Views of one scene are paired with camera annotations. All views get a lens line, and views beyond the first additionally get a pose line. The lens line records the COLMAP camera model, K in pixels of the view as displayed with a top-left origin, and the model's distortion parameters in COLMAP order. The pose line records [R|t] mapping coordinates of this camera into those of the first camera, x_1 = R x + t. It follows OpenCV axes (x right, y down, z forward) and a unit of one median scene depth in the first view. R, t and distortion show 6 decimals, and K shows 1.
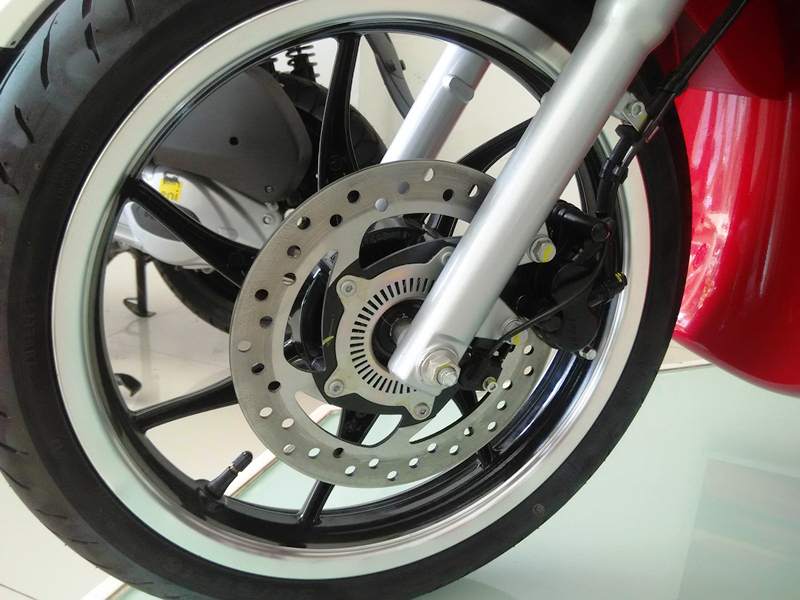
lens RADIAL K [[666.1, 0, 398.4], [0, 666.1, 302.0], [0, 0, 1]] dist [0.014081, -0.003466]
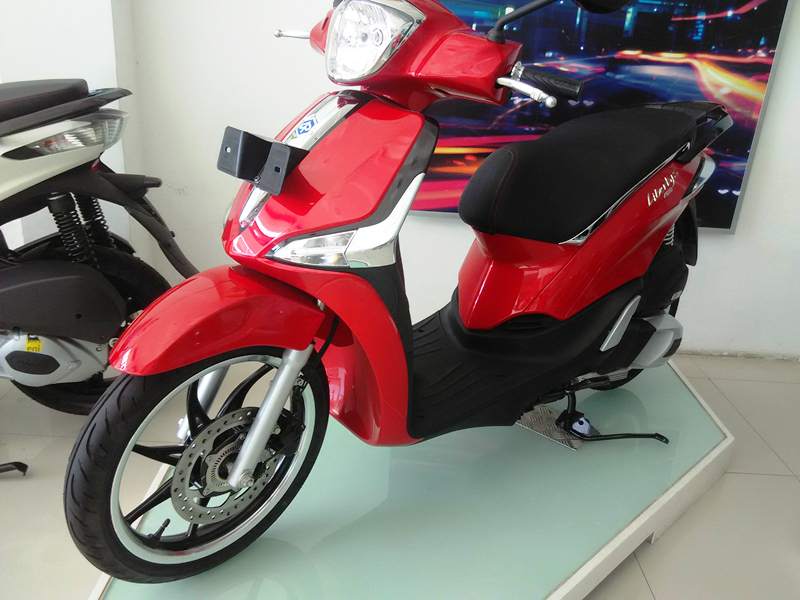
lens RADIAL K [[666.1, 0, 399.0], [0, 666.1, 298.3], [0, 0, 1]] dist [0.014081, -0.003466]
pose [[0.914893, -0.125298, 0.383758, -0.292835], [0.072823, 0.986243, 0.148397, -0.902858], [-0.397073, -0.107821, 0.911432, -1.542575]]
